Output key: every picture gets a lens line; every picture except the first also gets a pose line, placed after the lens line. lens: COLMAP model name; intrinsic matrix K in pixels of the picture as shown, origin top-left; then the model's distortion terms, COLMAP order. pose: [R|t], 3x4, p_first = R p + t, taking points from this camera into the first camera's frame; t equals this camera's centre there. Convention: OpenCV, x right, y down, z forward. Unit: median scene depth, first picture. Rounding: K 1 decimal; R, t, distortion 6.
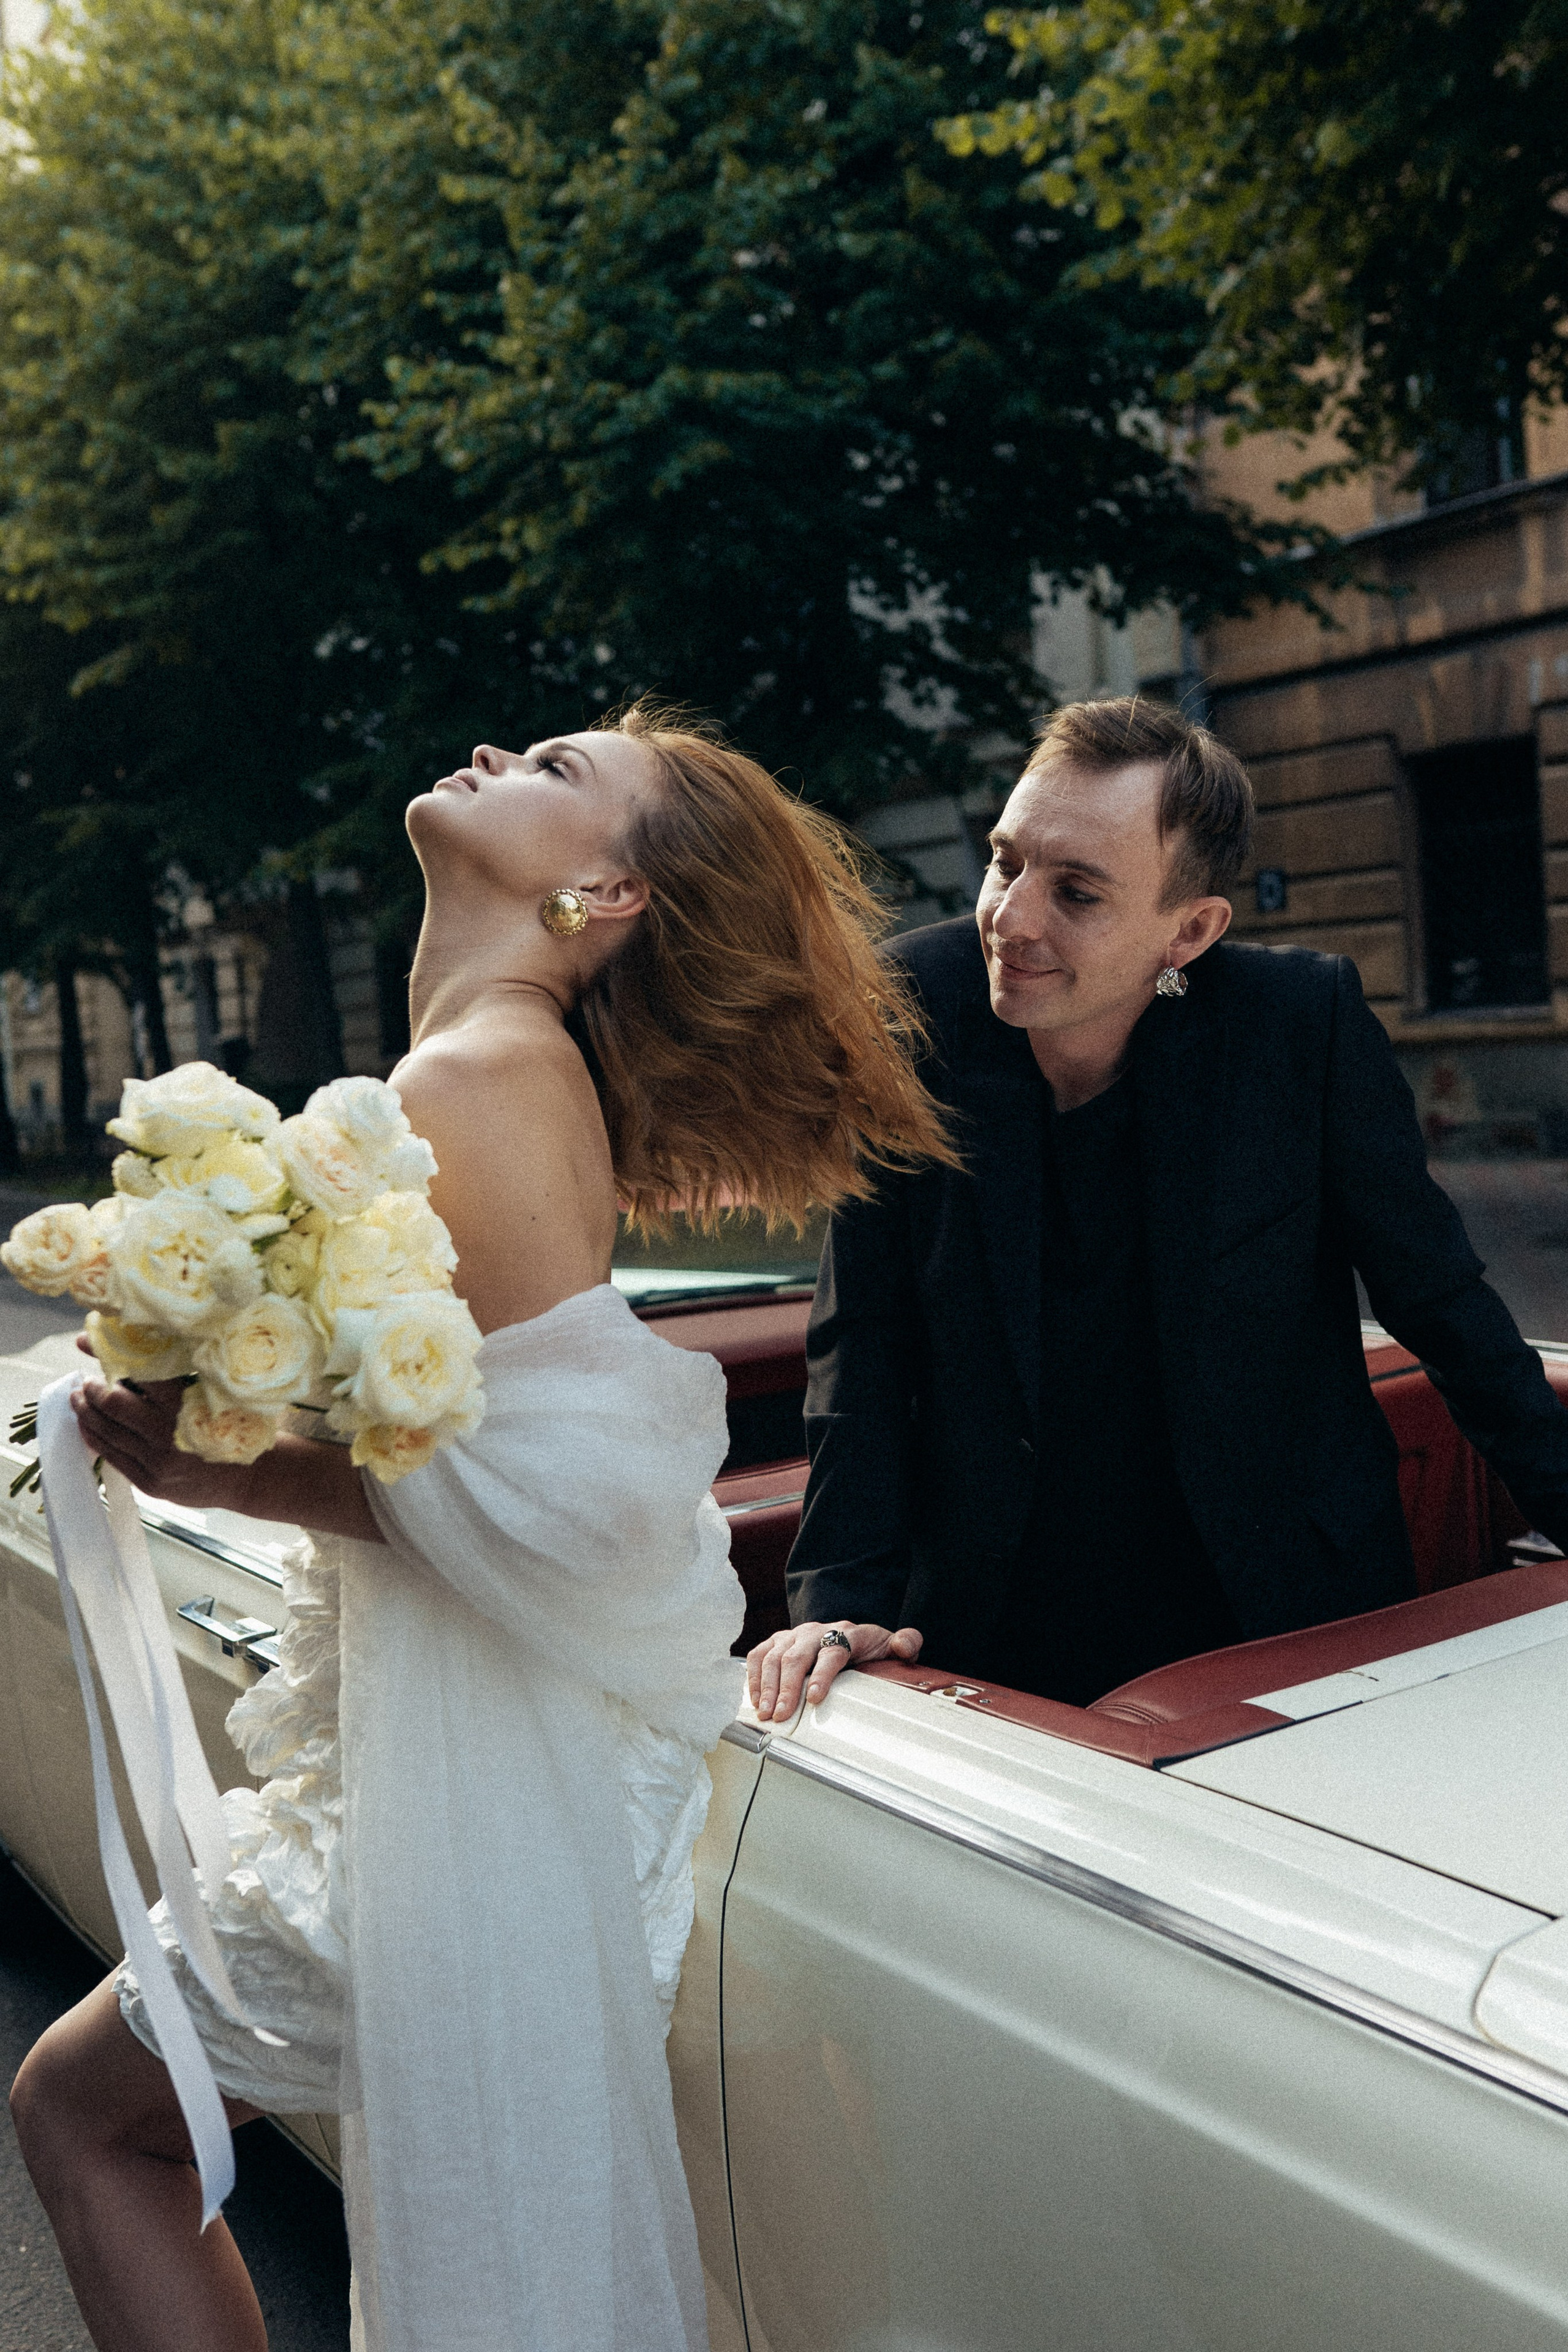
lens RADIAL K [[2327.1, 0, 699.0], [0, 2327.1, 1178.0], [0, 0, 1]] dist [-0.059271, -0.007867]
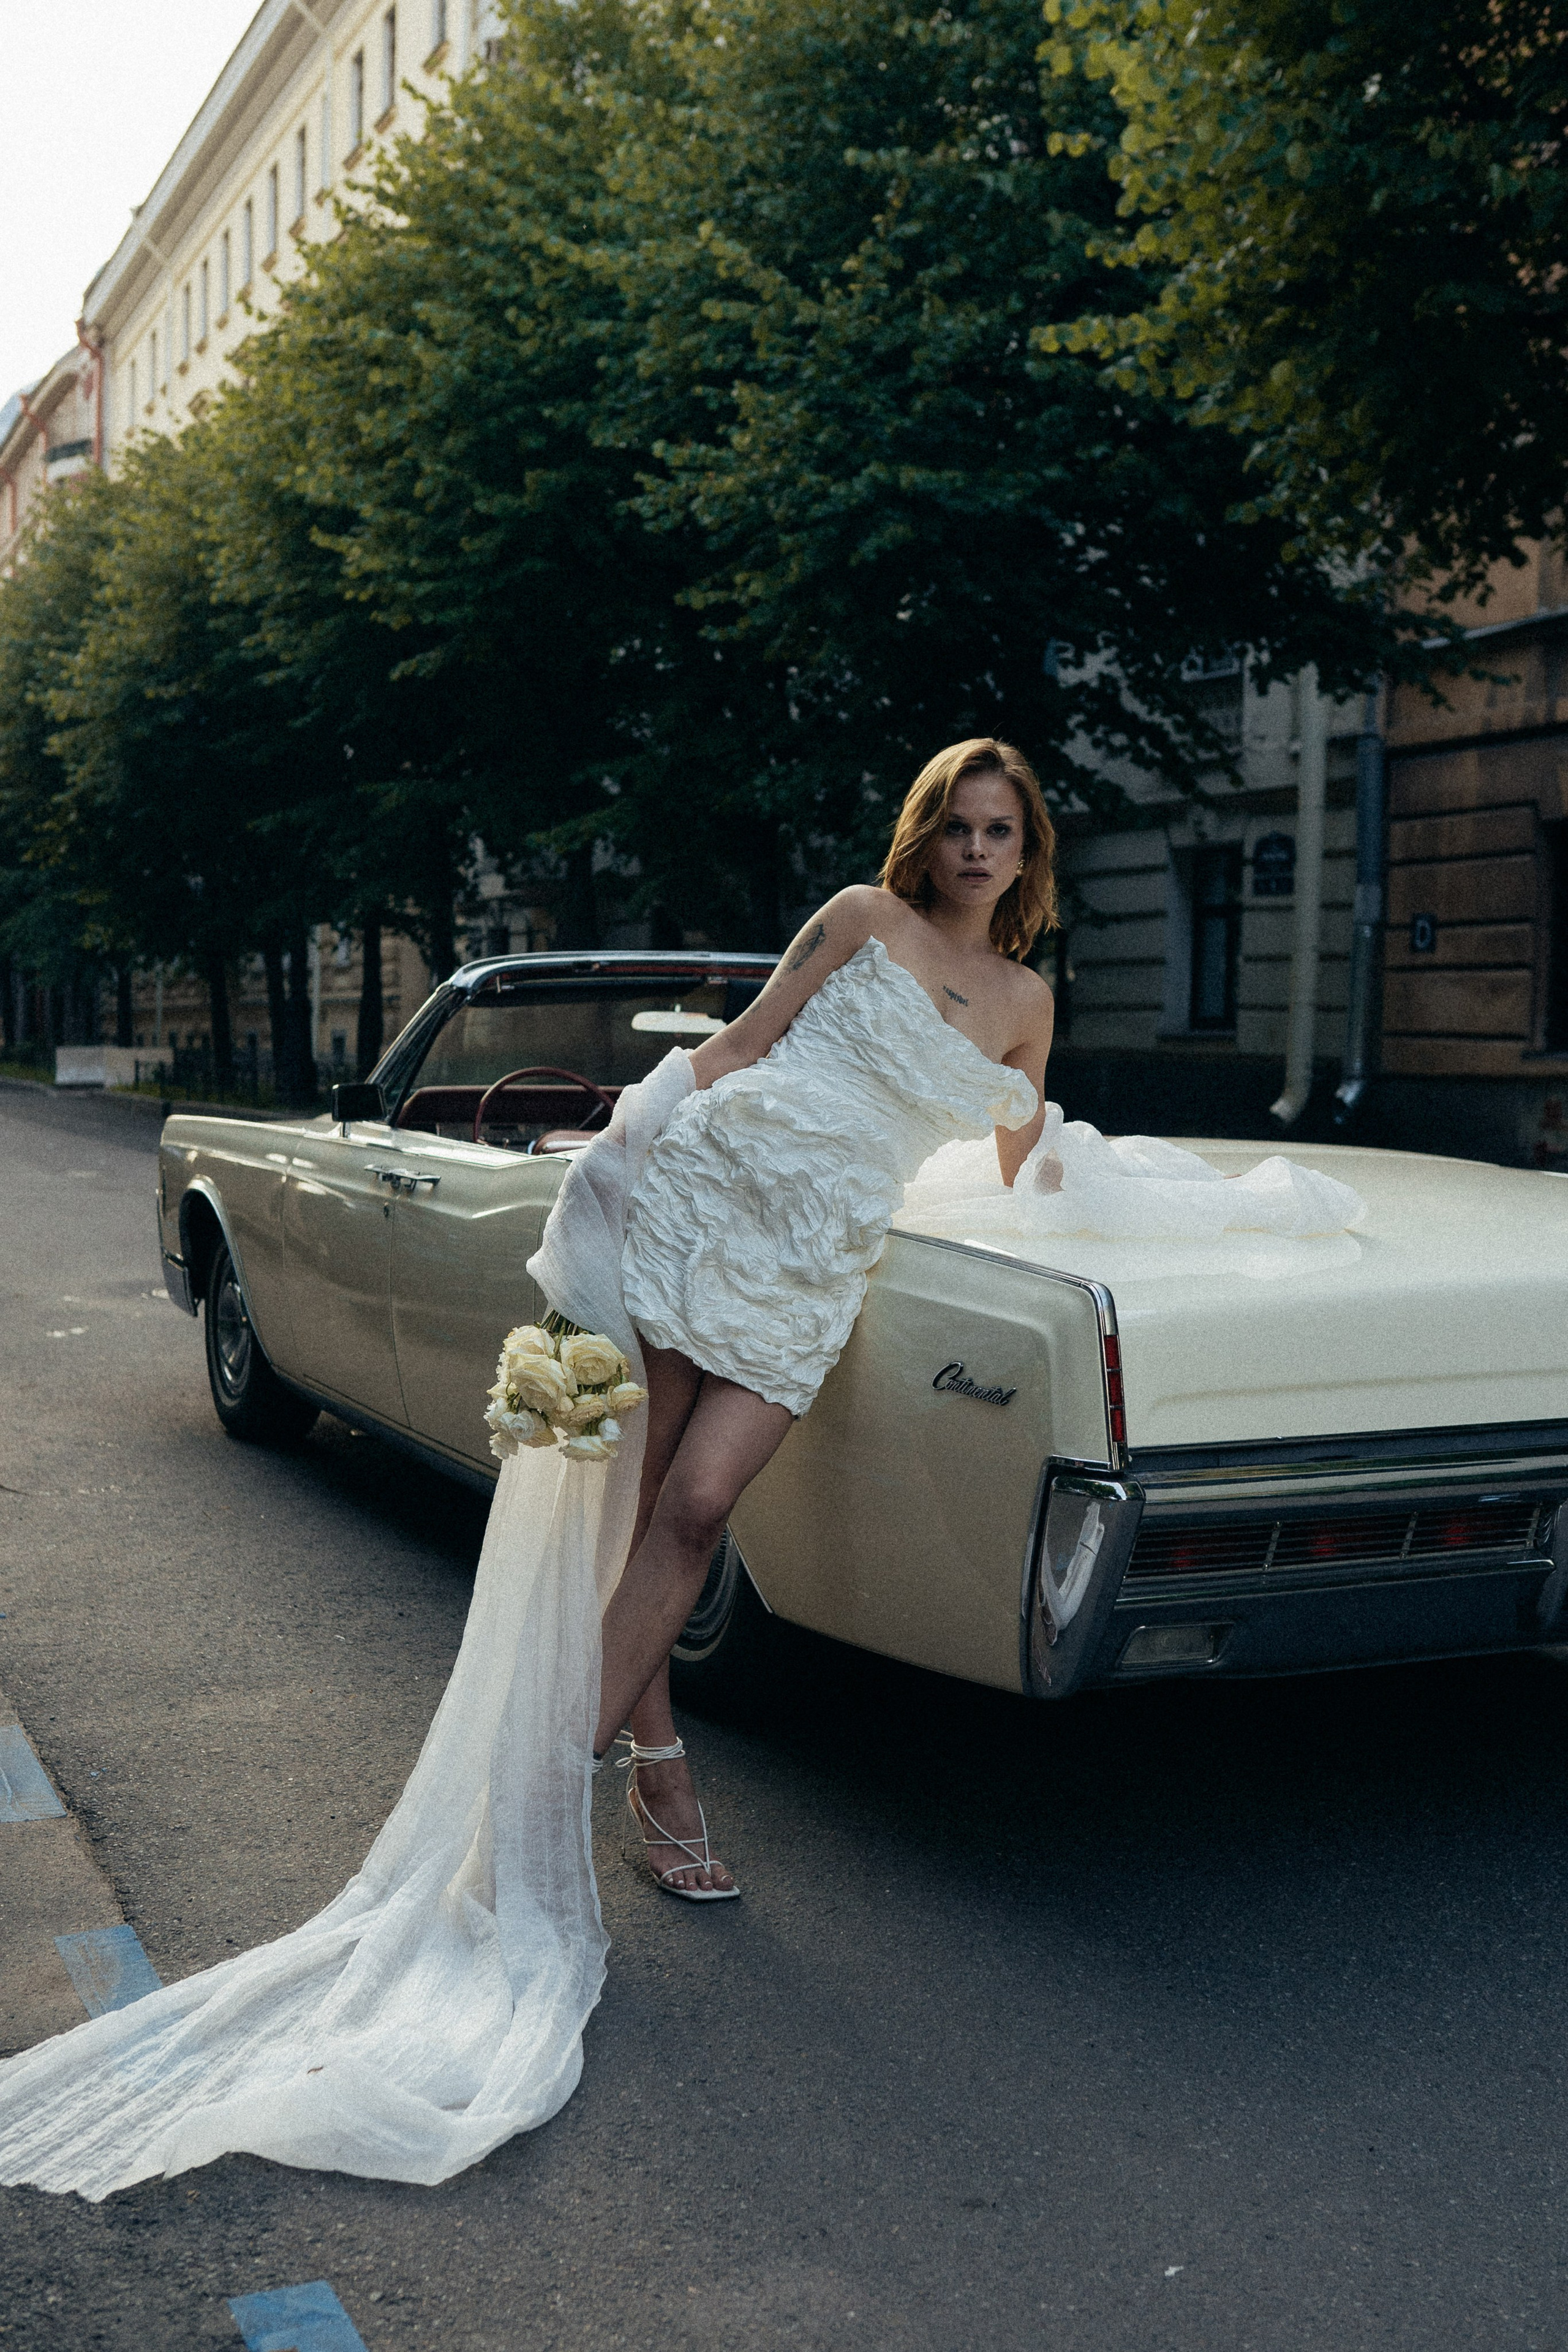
lens RADIAL K [[2327.1, 0, 699.0], [0, 2327.1, 1178.0], [0, 0, 1]] dist [-0.059271, -0.007867]
pose [[0.988075, 0.093669, -0.122202, 0.063090], [-0.094109, 0.995559, 0.002178, 0.029747], [0.121863, 0.009348, 0.992503, -0.186608]]
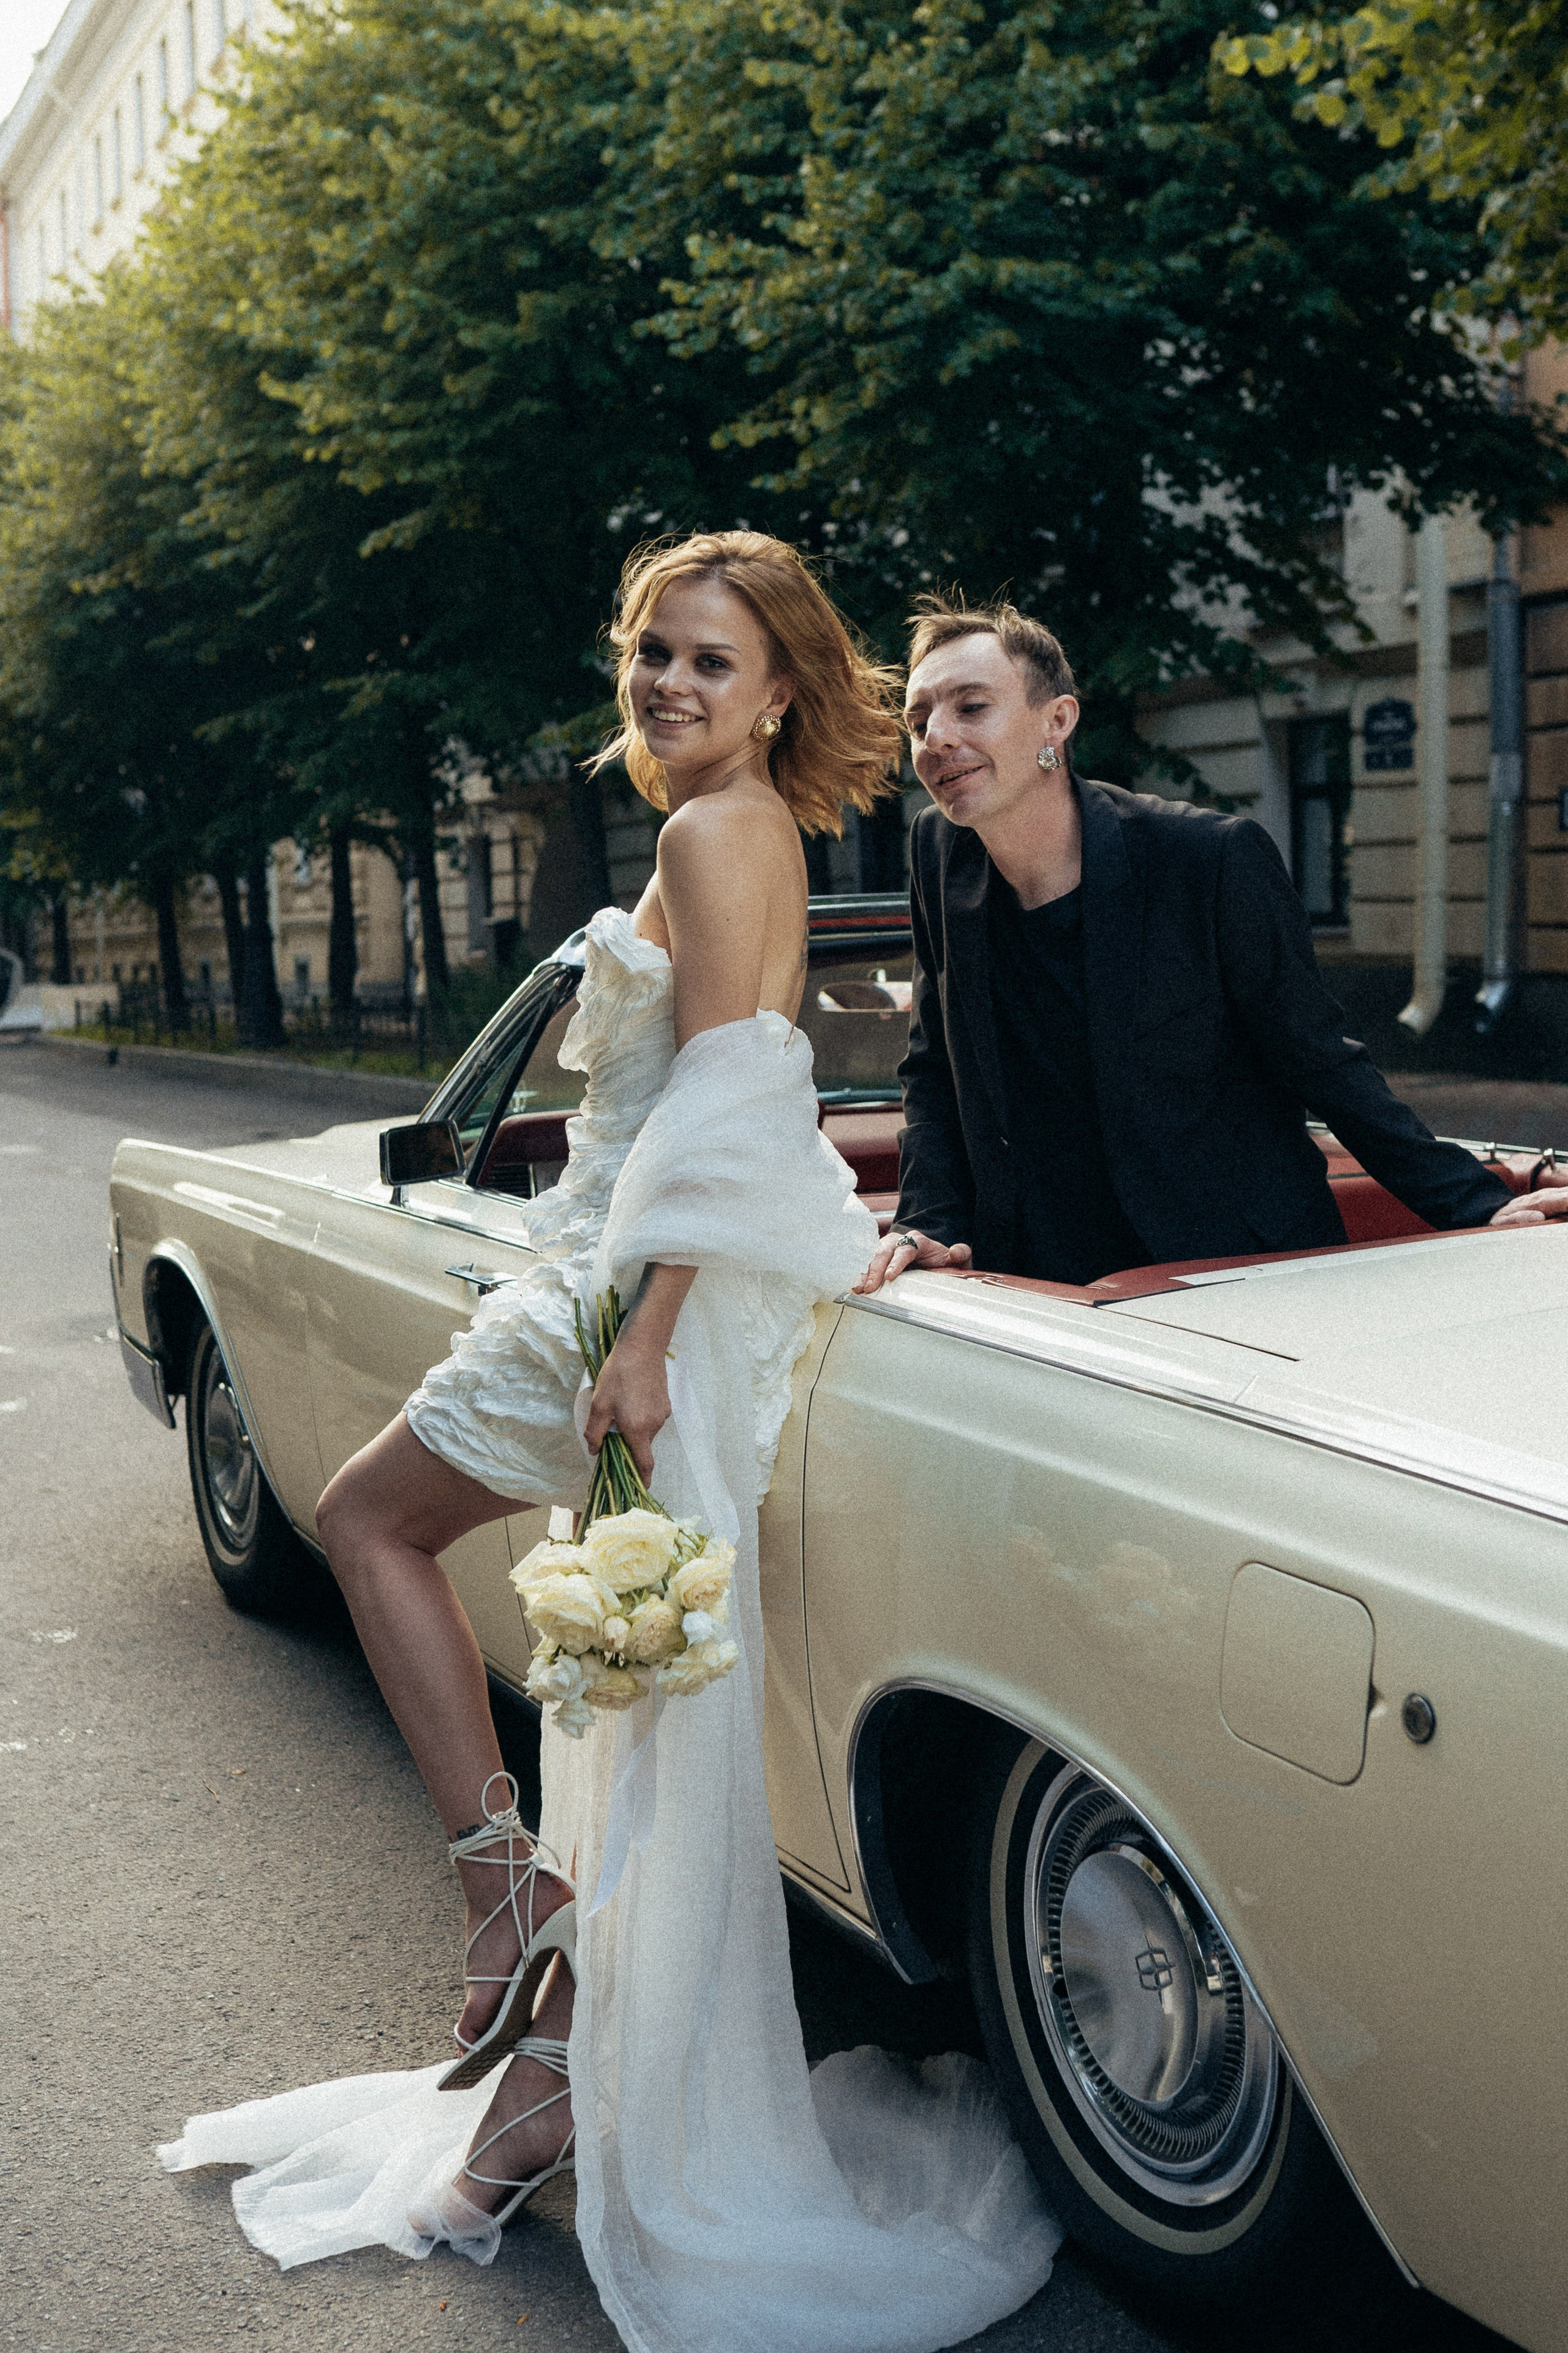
lens RADIAL K [[2482.4, 0, 784.8], [0, 2482.4, 1111.2], [0, 0, 1]] dist [-0.050237, 0.005472]
pose [[0.995039, 0.054985, -0.082914, 0.015638], [-0.054556, 0.998483, 0.007430, 0.014873], [0.083197, -0.002870, 0.996529, -0.064577]]
